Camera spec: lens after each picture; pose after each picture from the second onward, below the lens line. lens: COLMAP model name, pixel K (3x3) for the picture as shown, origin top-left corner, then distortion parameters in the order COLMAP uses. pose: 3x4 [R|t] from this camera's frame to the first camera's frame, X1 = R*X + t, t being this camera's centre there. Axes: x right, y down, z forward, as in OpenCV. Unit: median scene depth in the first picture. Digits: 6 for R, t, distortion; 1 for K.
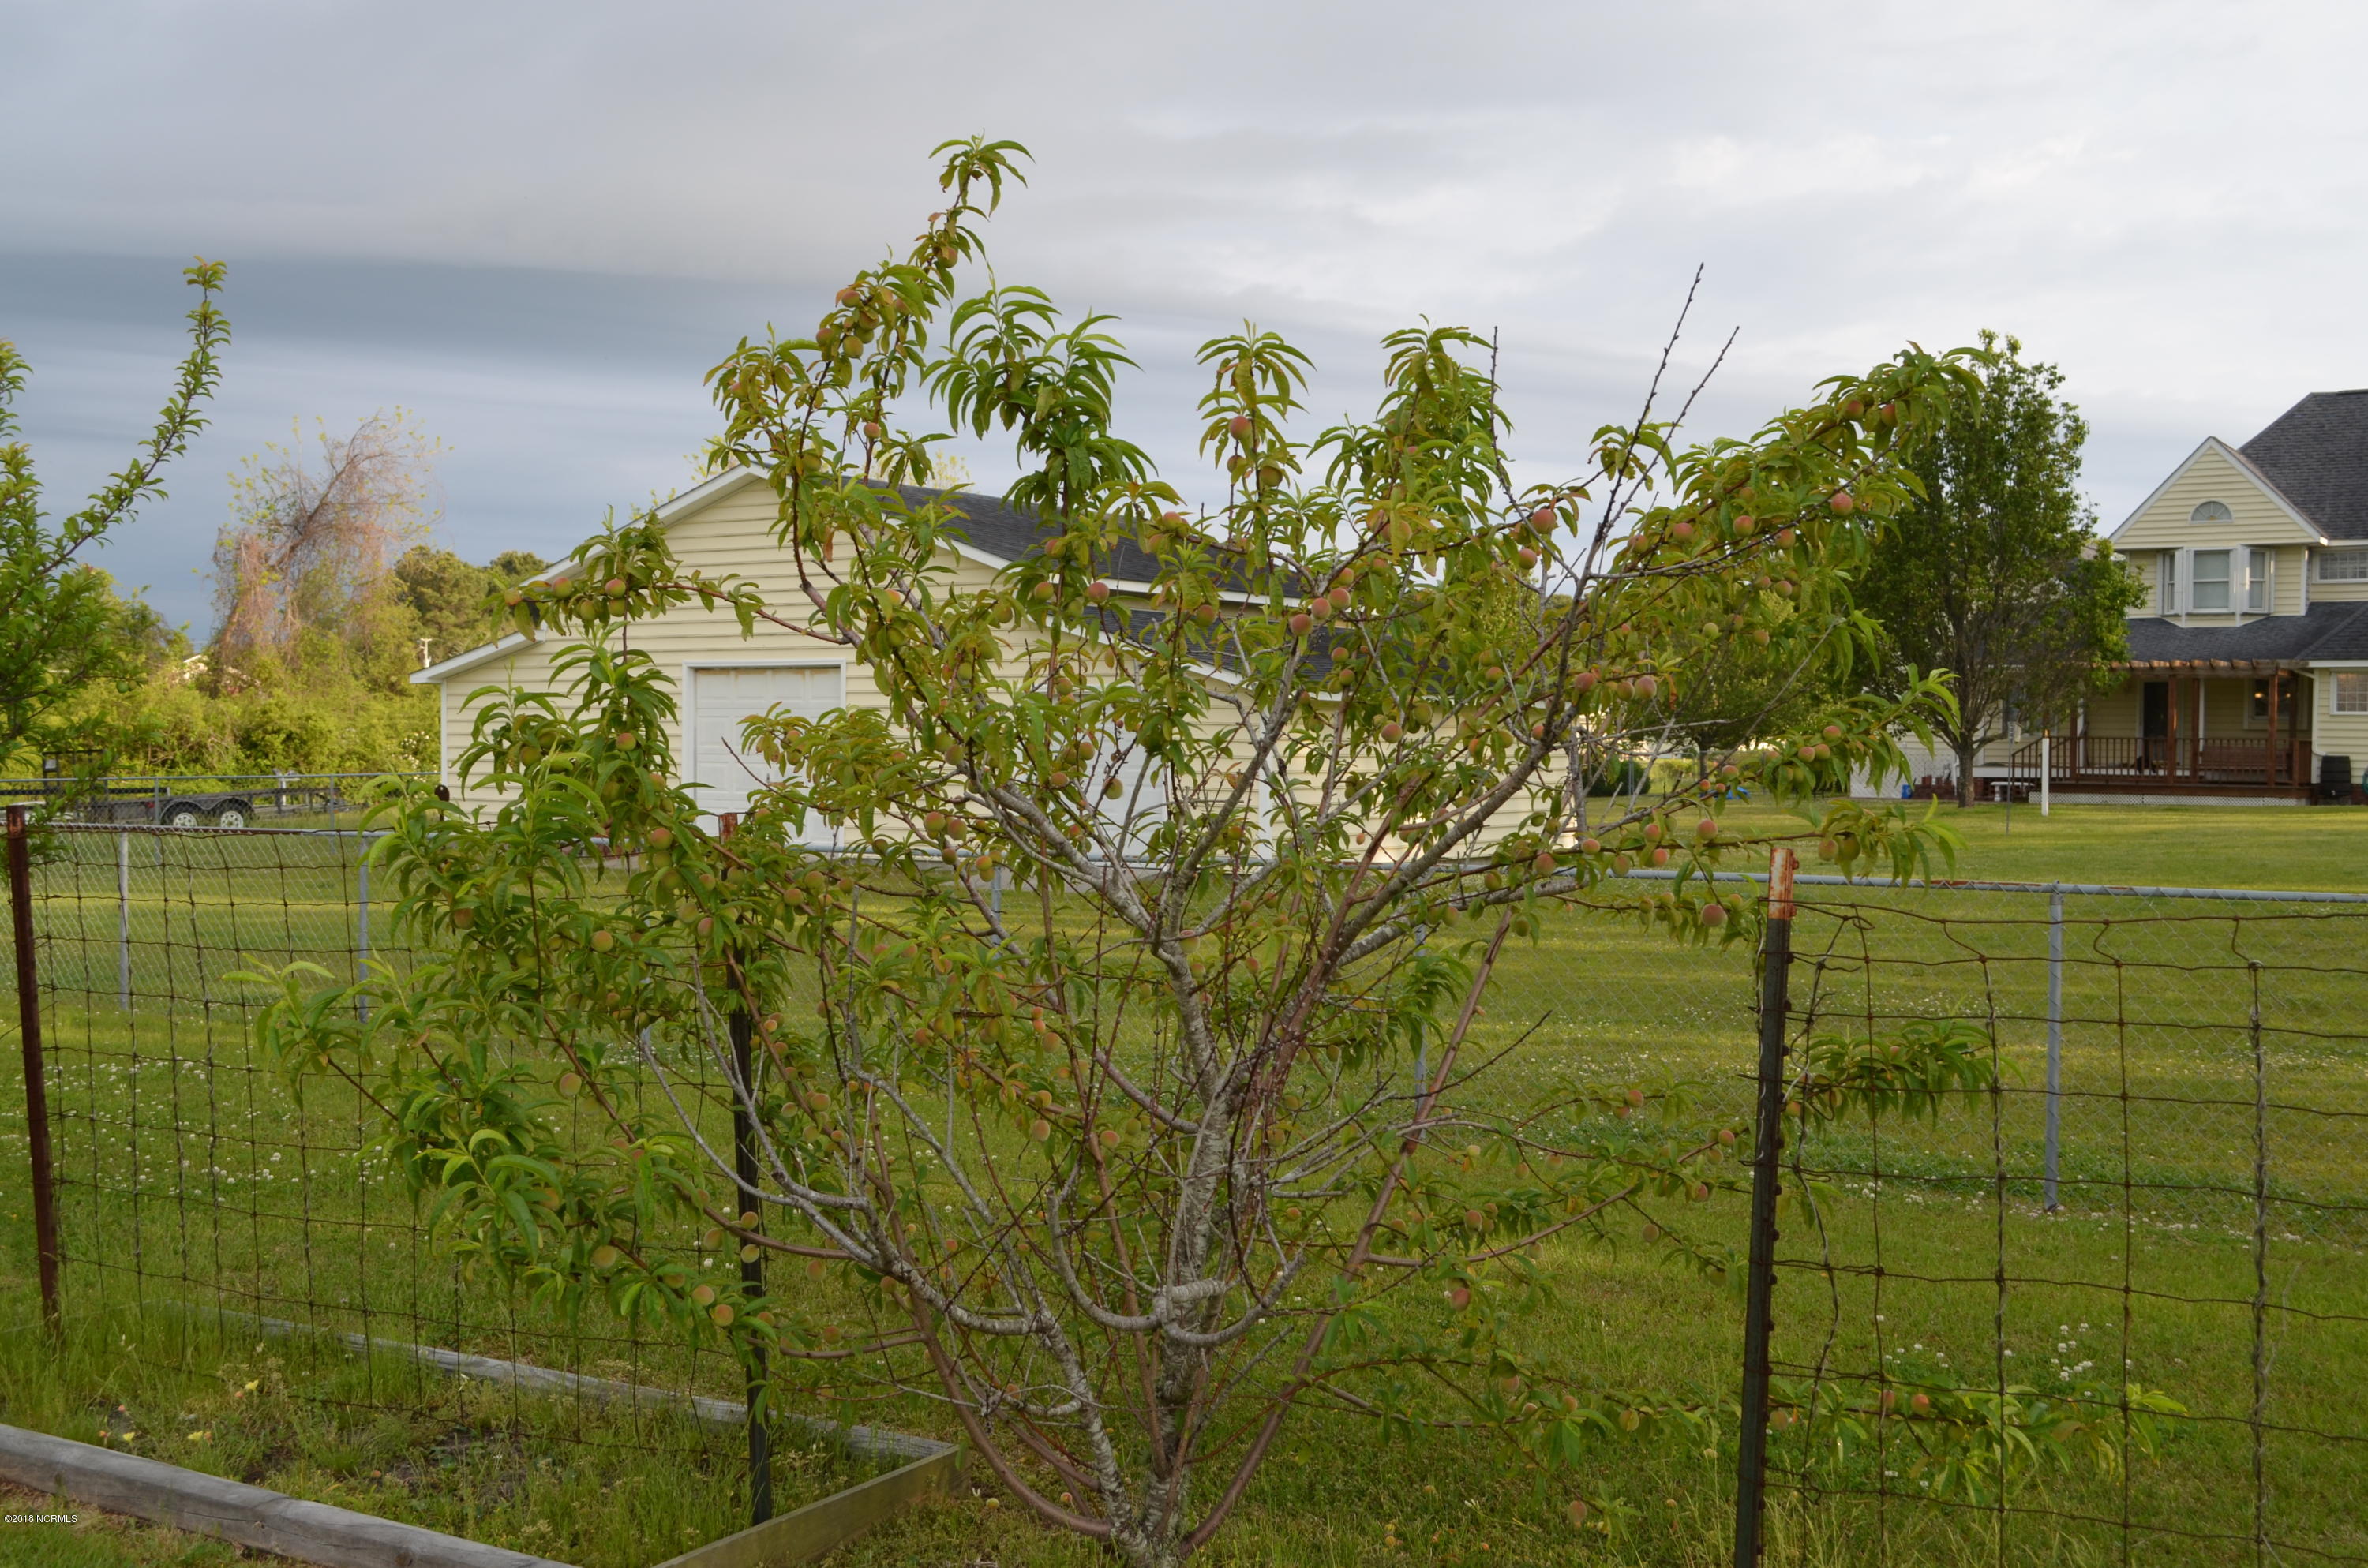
lens RADIAL K [[2487.0, 0, 1184.0], [0, 2487.0, 784.0], [0, 0, 1]] dist [0.011914, -0.030066]
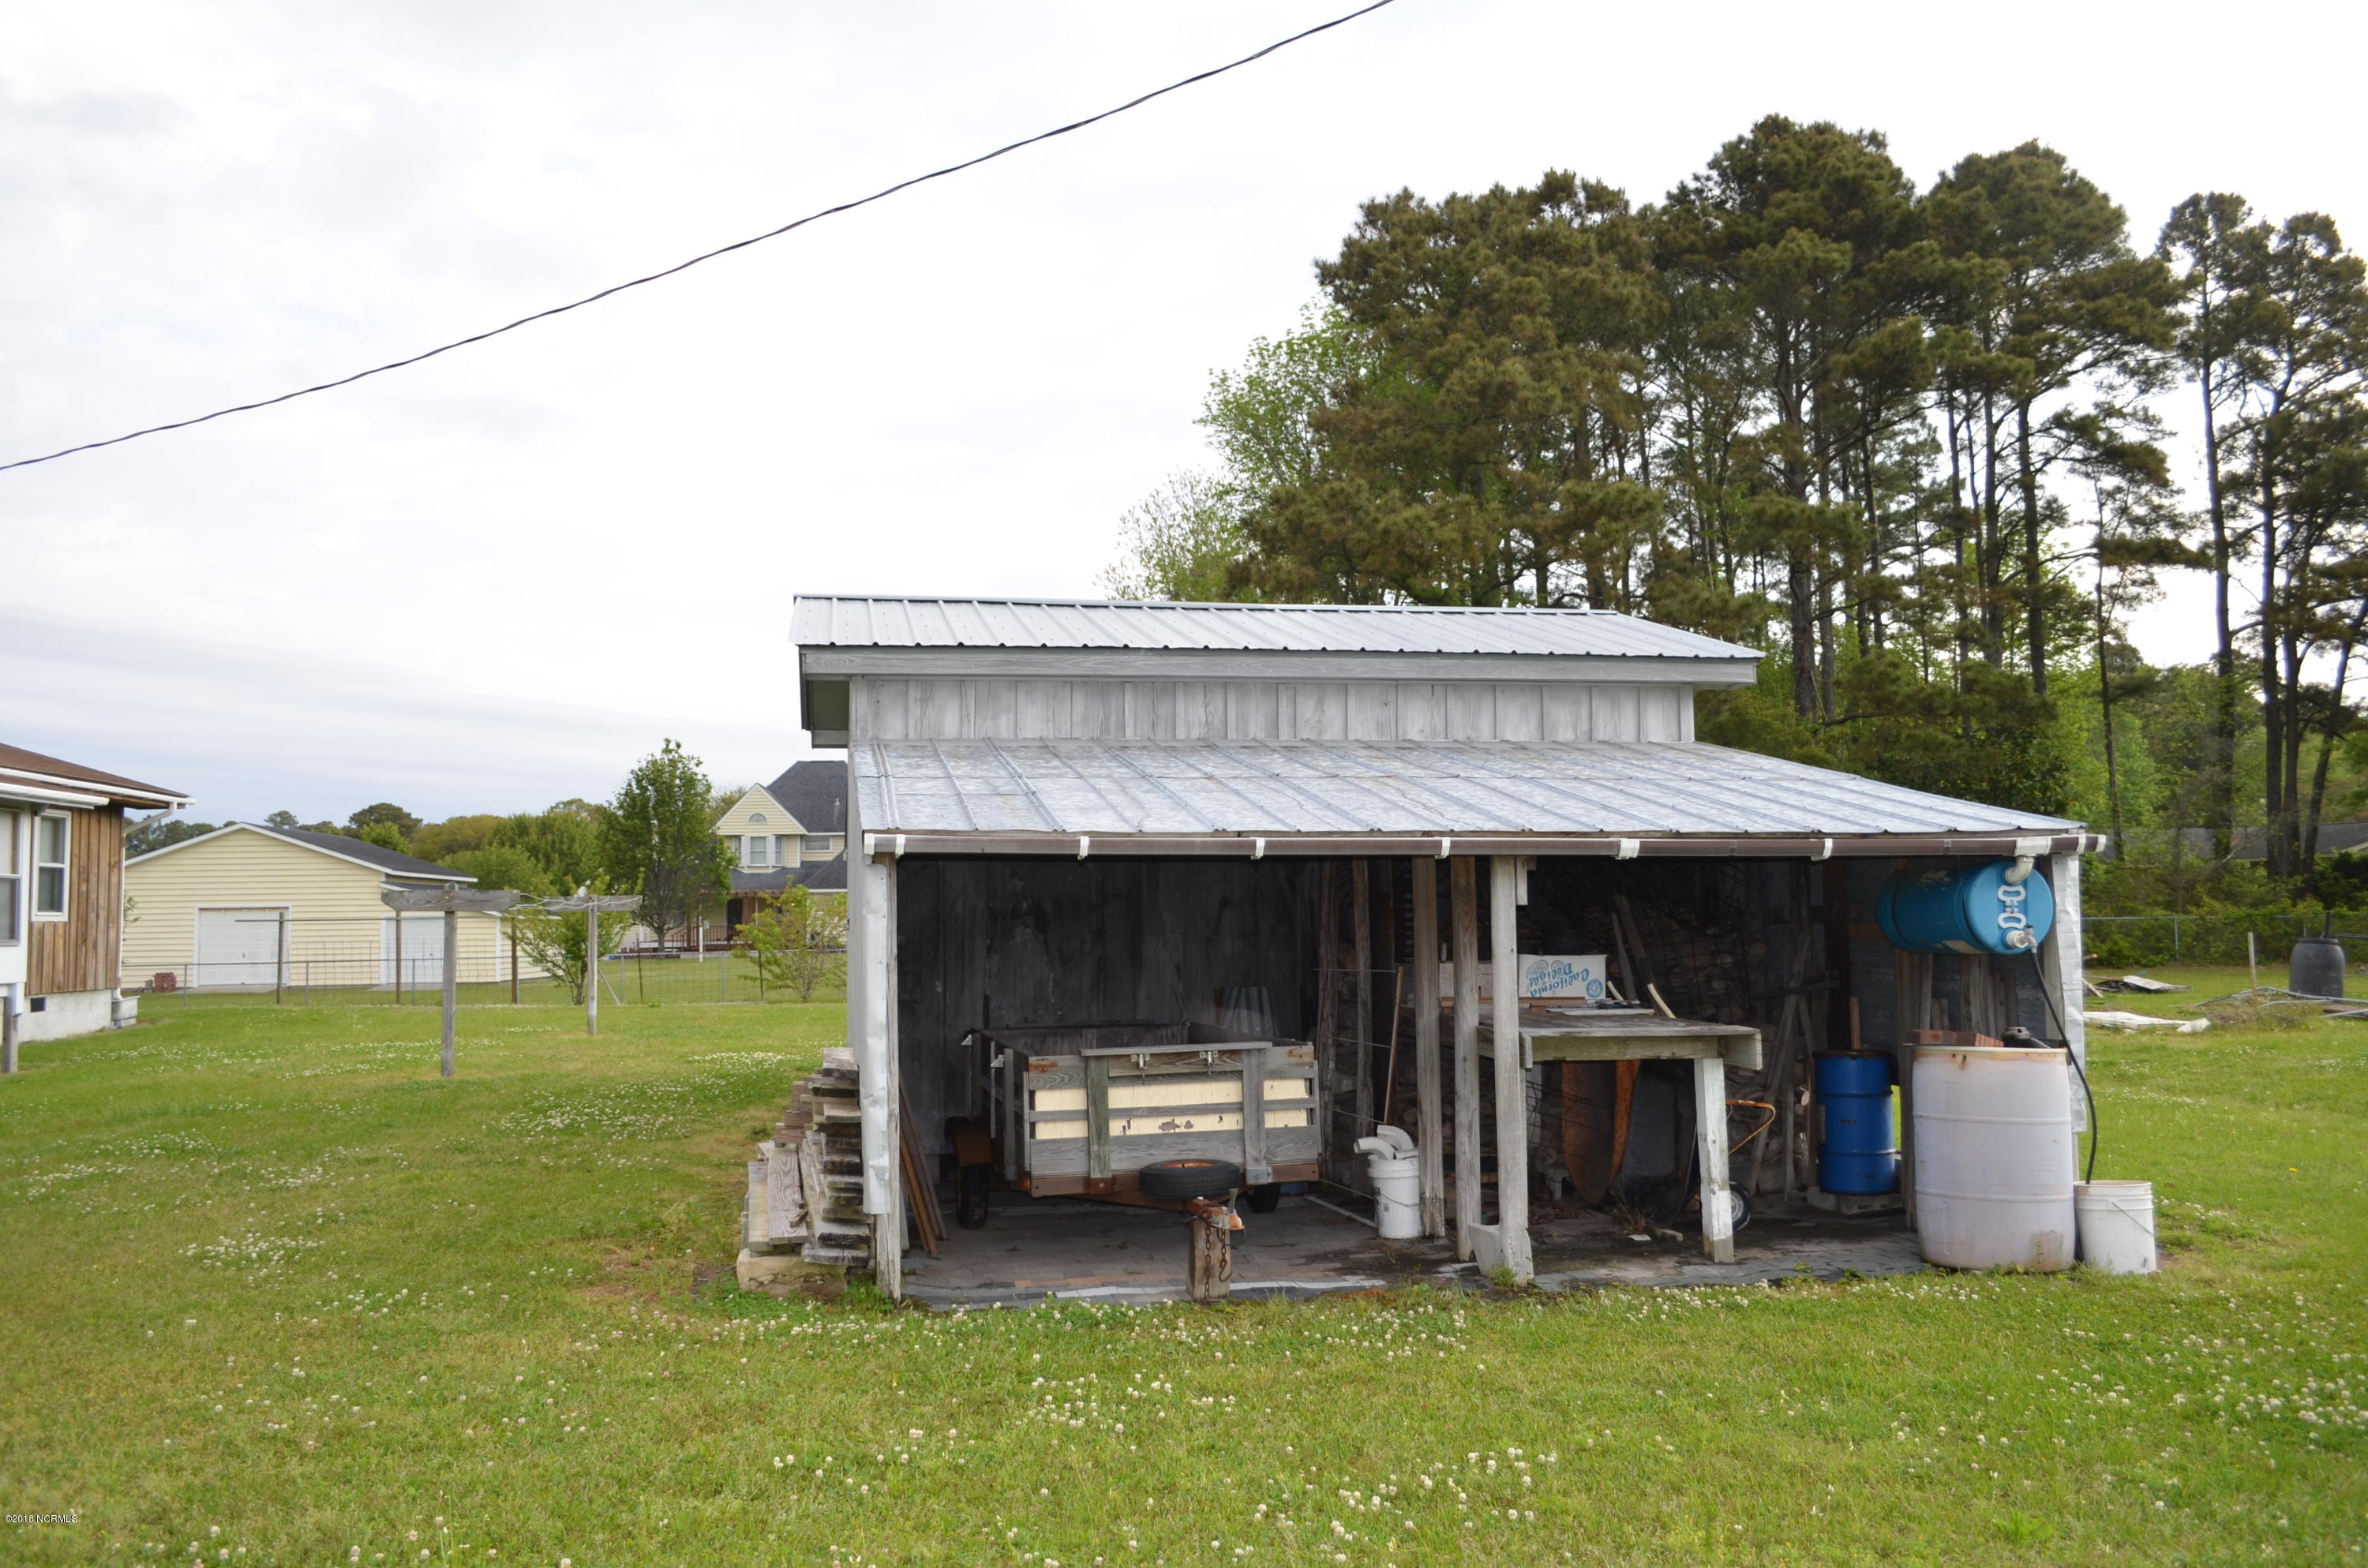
lens RADIAL K [[1832.0, 0, 1184.9], [0, 1832.0, 795.6], [0, 0, 1]] dist [-0.013052, 0.006895]
pose [[0.793343, 0.025440, 0.608243, -0.253703], [0.030340, 0.996233, -0.081240, 0.008731], [-0.608018, 0.082905, 0.789583, -0.463929]]
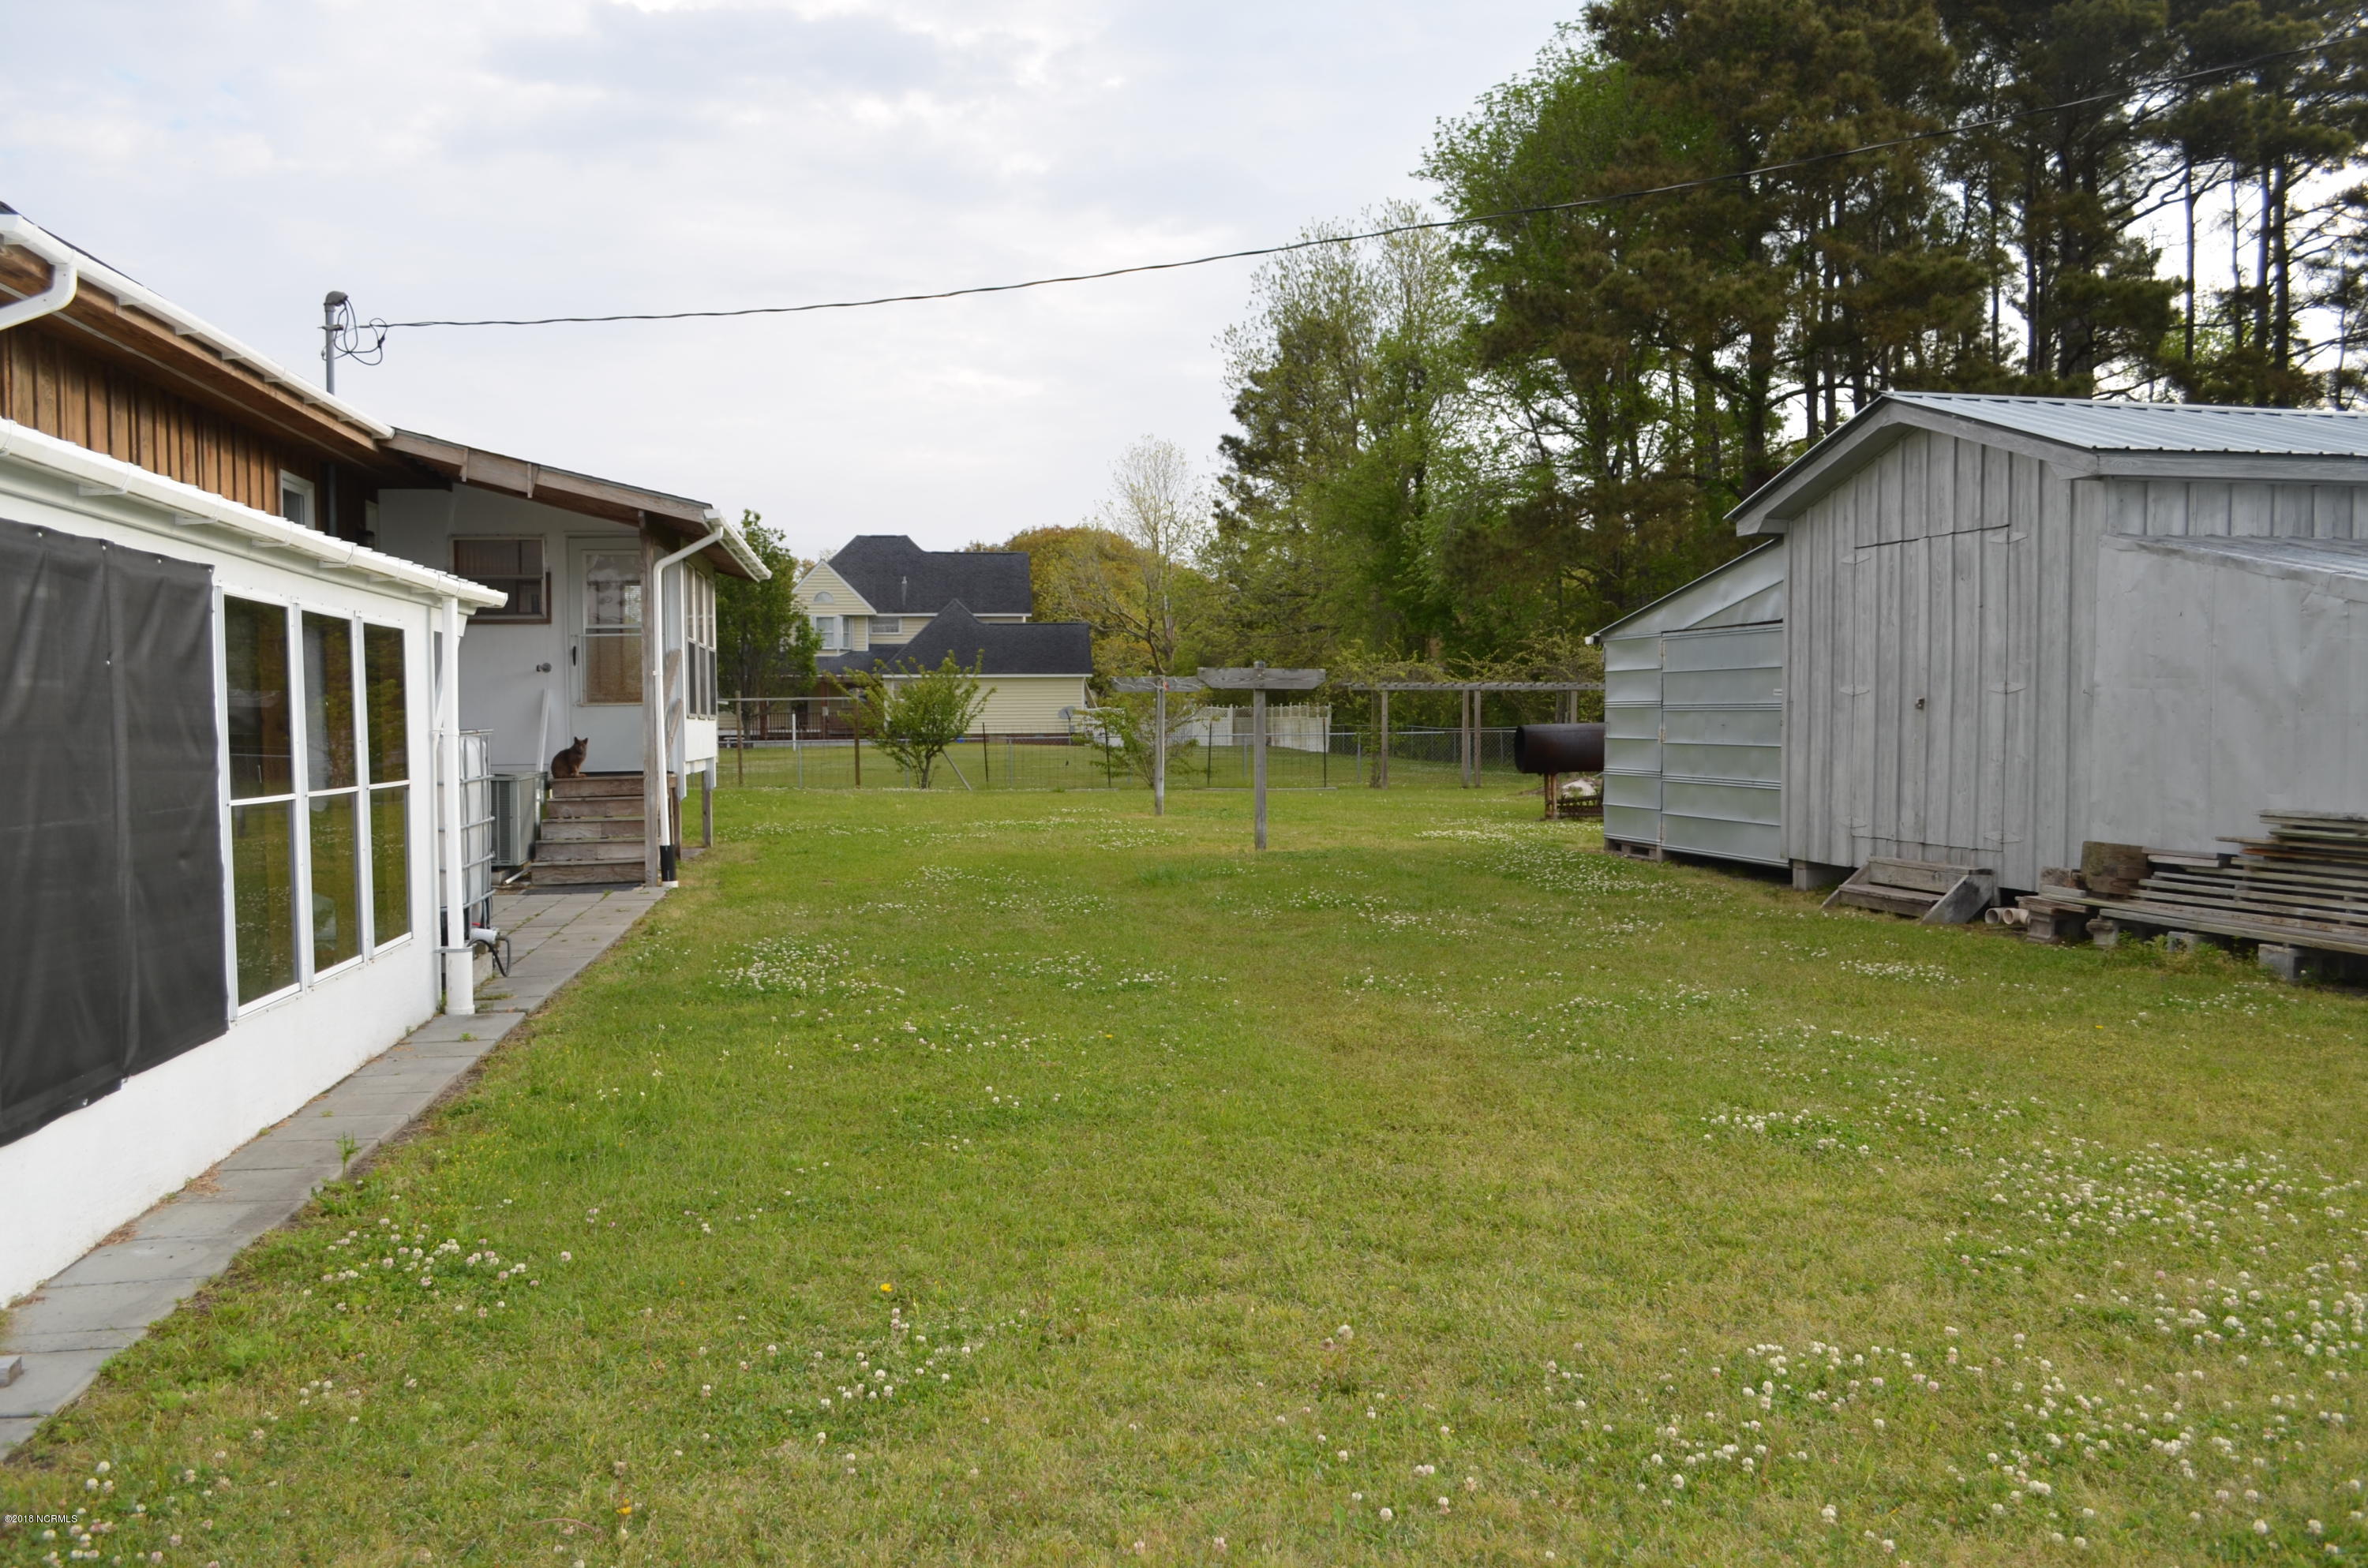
lens RADIAL K [[1996.1, 0, 1193.7], [0, 1996.1, 794.8], [0, 0, 1]] dist [-0.035794, 0.011590]
pose [[0.776250, -0.034665, 0.629471, -0.366388], [0.021601, 0.999363, 0.028396, 0.007787], [-0.630055, -0.008445, 0.776505, -0.415700]]
